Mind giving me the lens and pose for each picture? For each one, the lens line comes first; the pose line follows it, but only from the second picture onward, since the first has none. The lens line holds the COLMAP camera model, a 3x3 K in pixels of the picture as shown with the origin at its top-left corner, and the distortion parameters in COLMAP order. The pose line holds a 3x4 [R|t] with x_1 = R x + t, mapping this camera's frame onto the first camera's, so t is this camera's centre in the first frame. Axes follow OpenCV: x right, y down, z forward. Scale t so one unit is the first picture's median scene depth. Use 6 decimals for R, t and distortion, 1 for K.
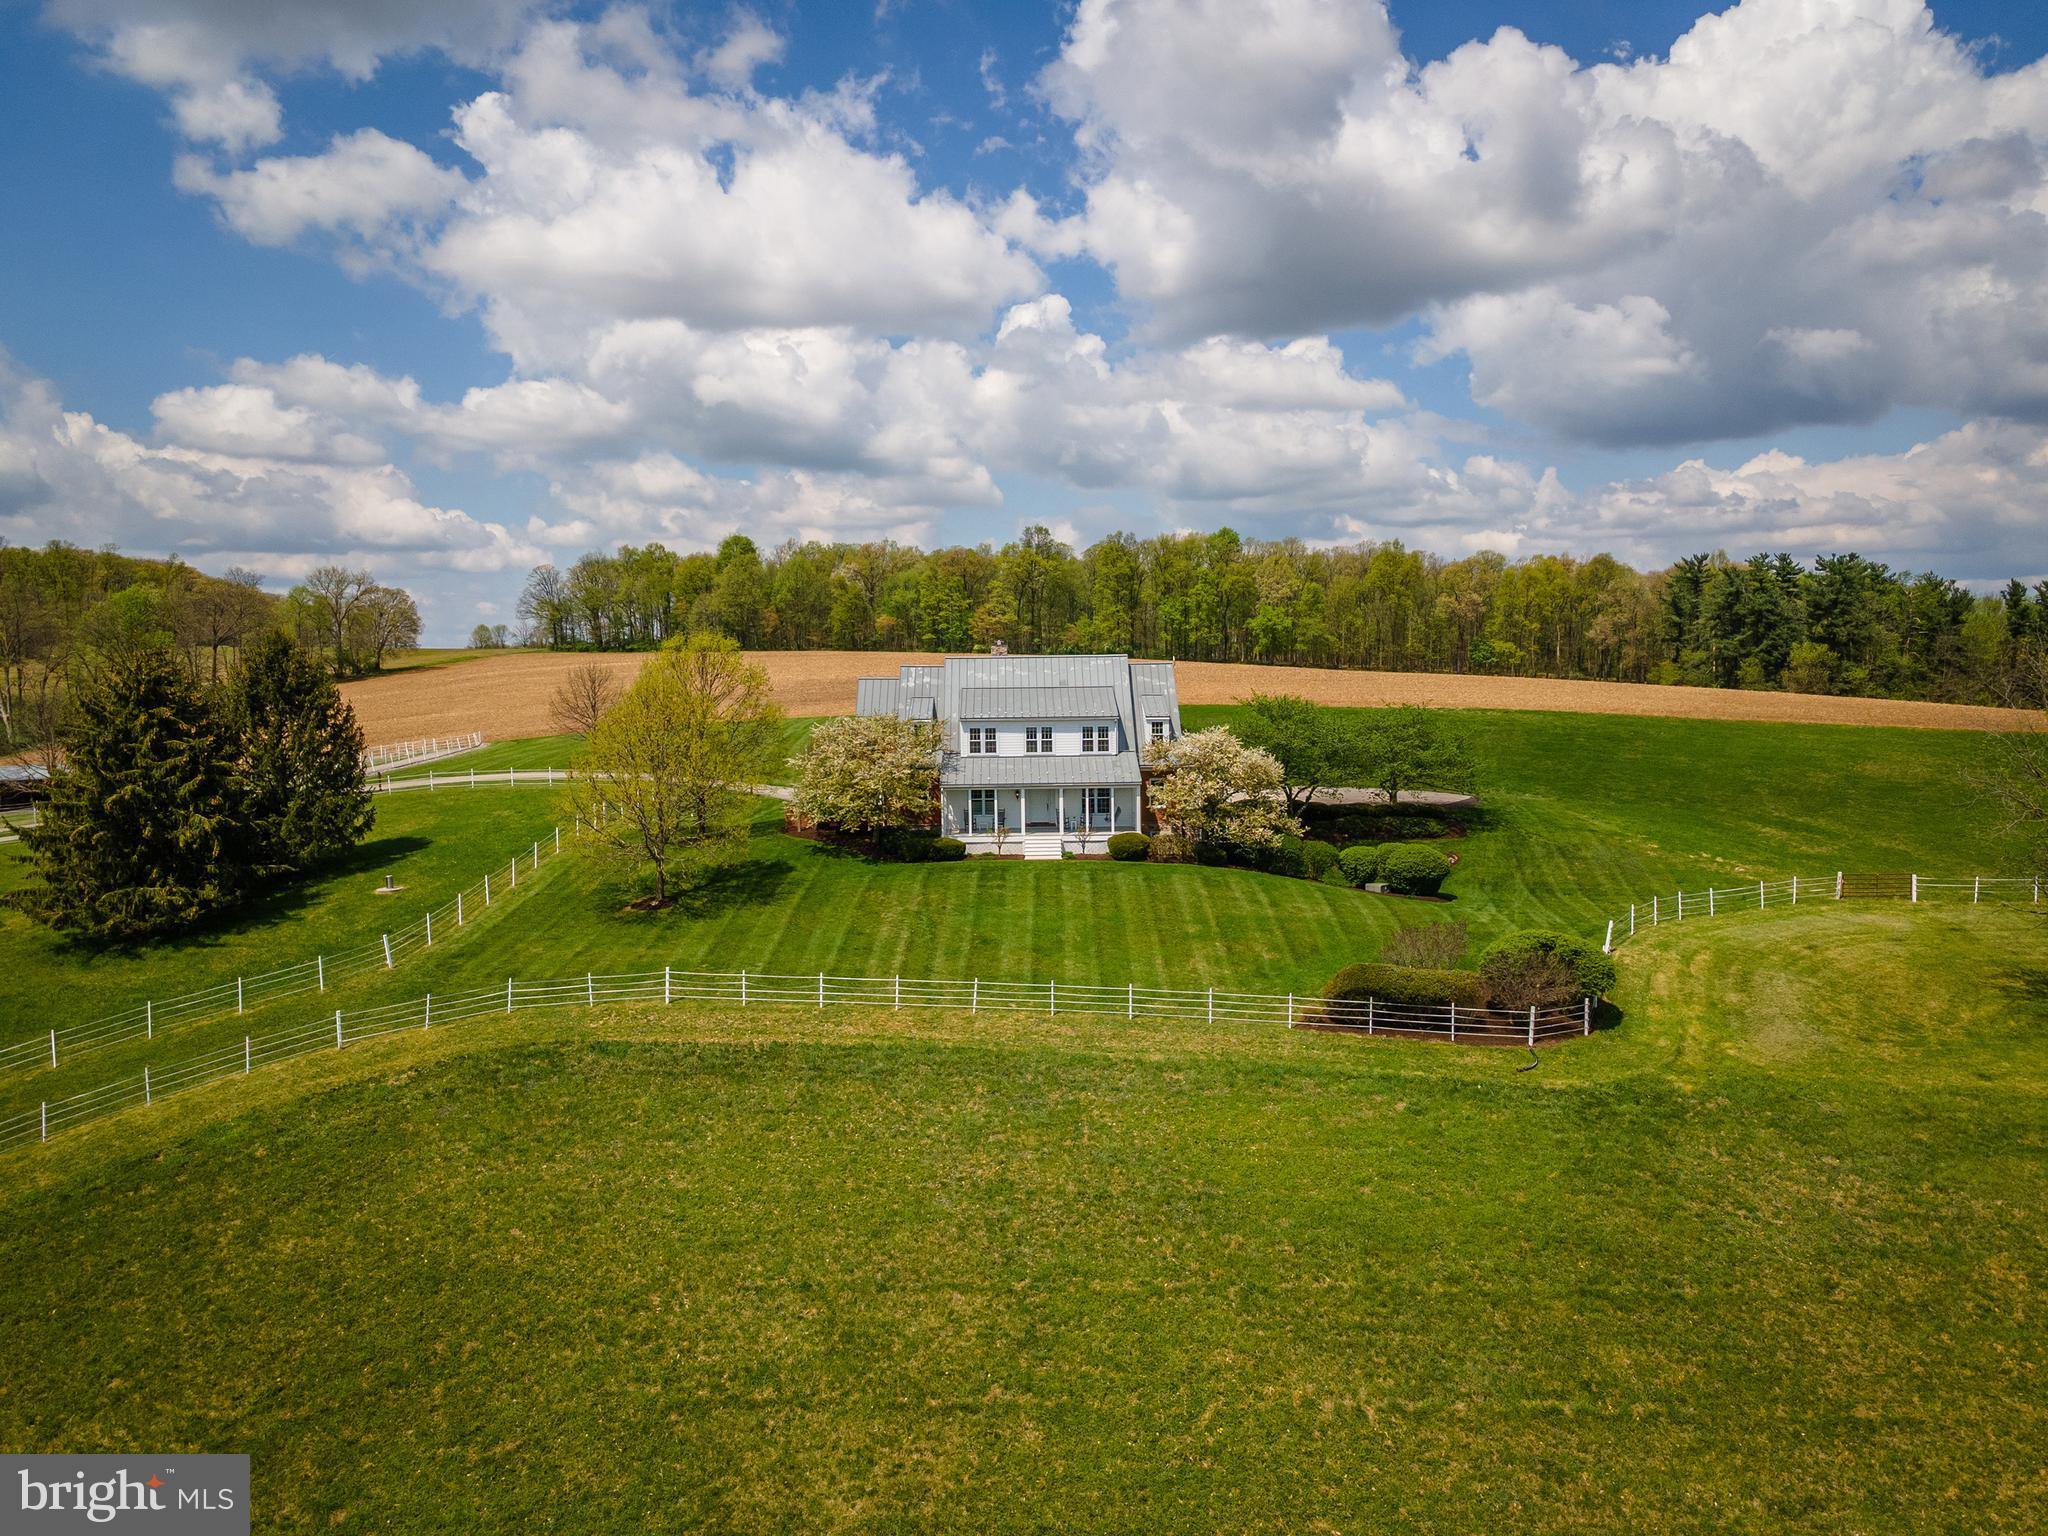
lens RADIAL K [[1477.4, 0, 1026.6], [0, 1477.4, 785.7], [0, 0, 1]] dist [0.036272, 0.011411]
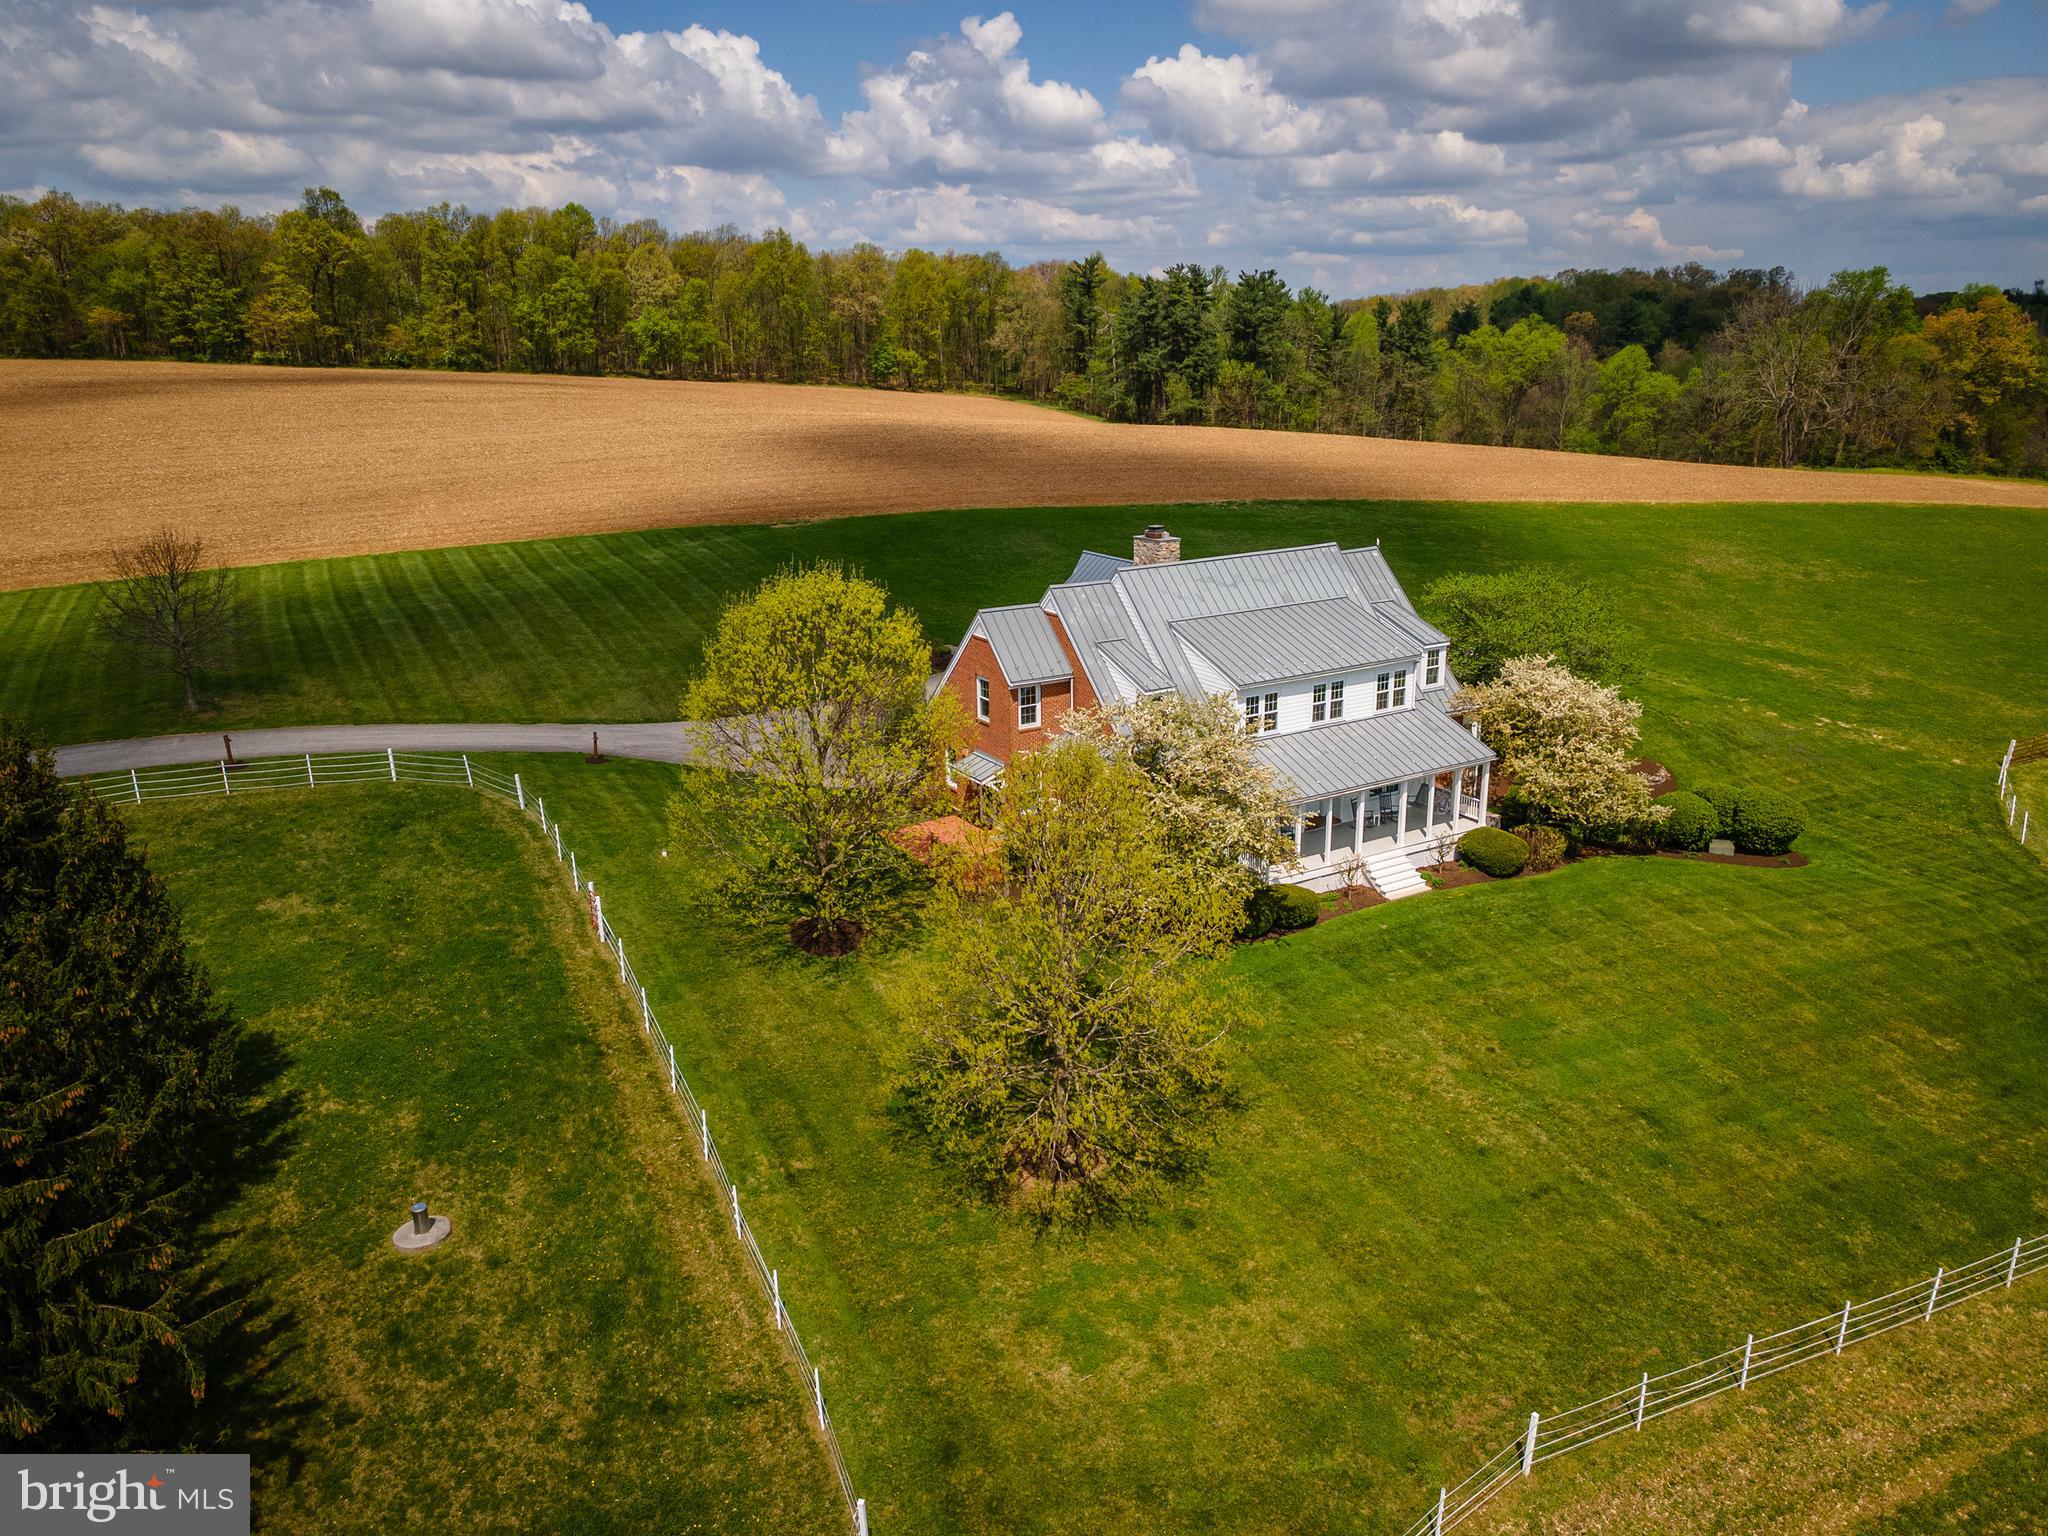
lens RADIAL K [[1485.7, 0, 1010.8], [0, 1485.7, 770.1], [0, 0, 1]] dist [0.052124, 0.000913]
pose [[0.866615, -0.145570, 0.477271, -0.103363], [0.045799, 0.975666, 0.214423, -0.035524], [-0.496871, -0.163964, 0.852194, 0.116255]]
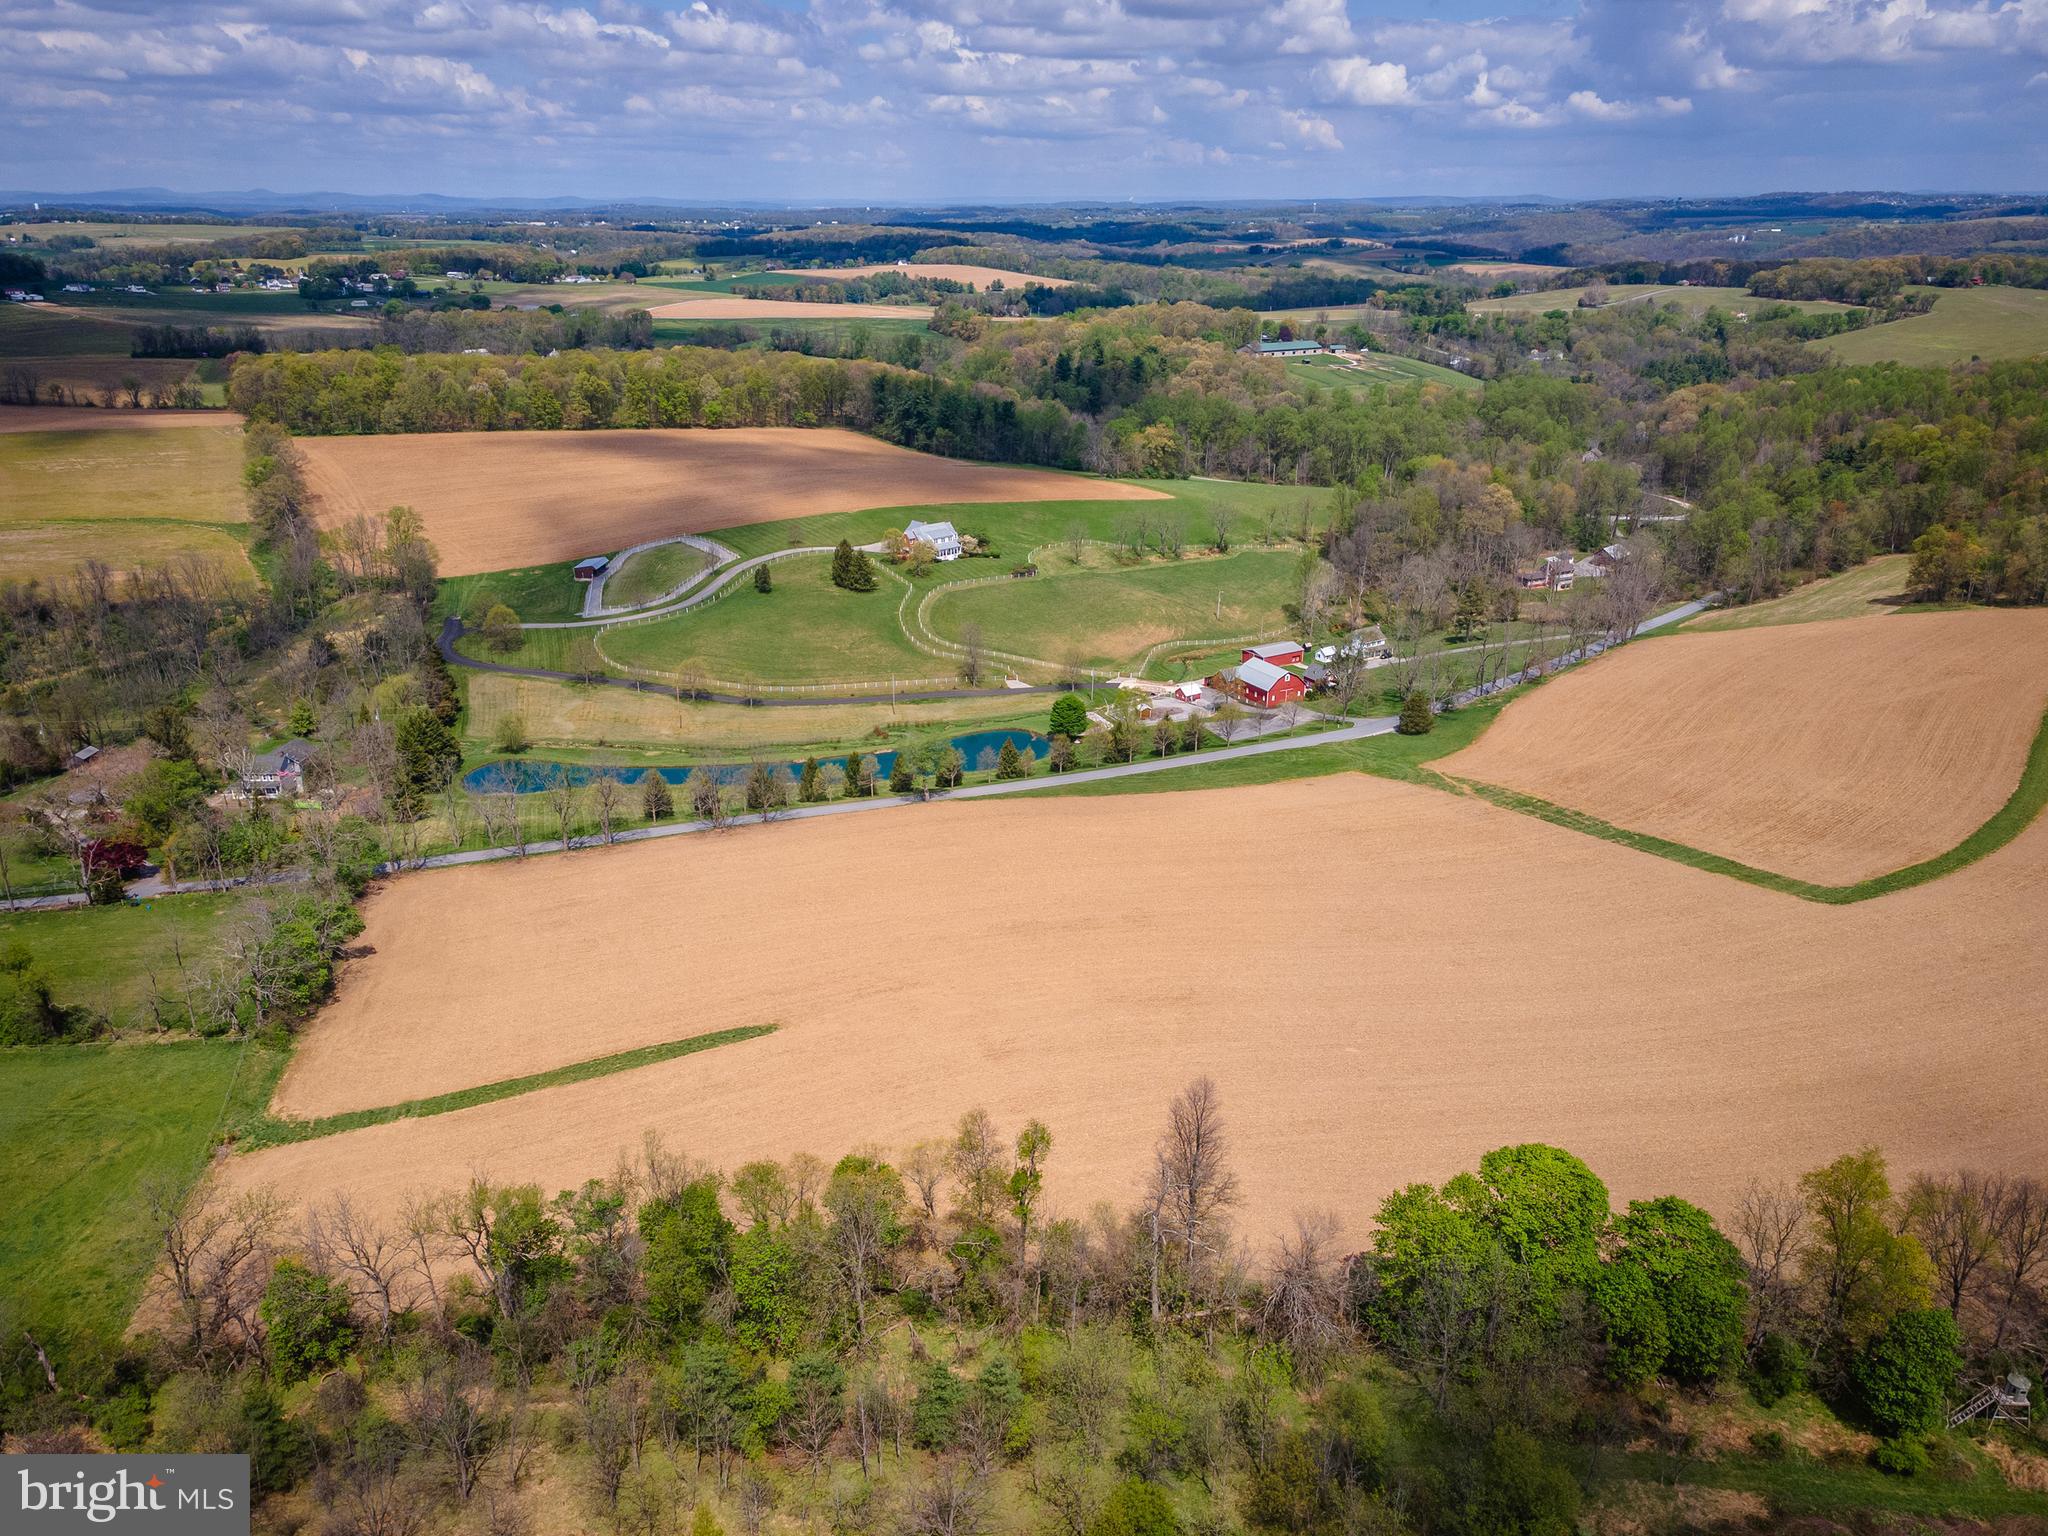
lens RADIAL K [[1485.7, 0, 1010.8], [0, 1485.7, 770.1], [0, 0, 1]] dist [0.052124, 0.000913]
pose [[0.766708, -0.221464, 0.602589, -0.898592], [0.042247, 0.953987, 0.296857, -0.228667], [-0.640605, -0.202146, 0.740785, -0.961421]]
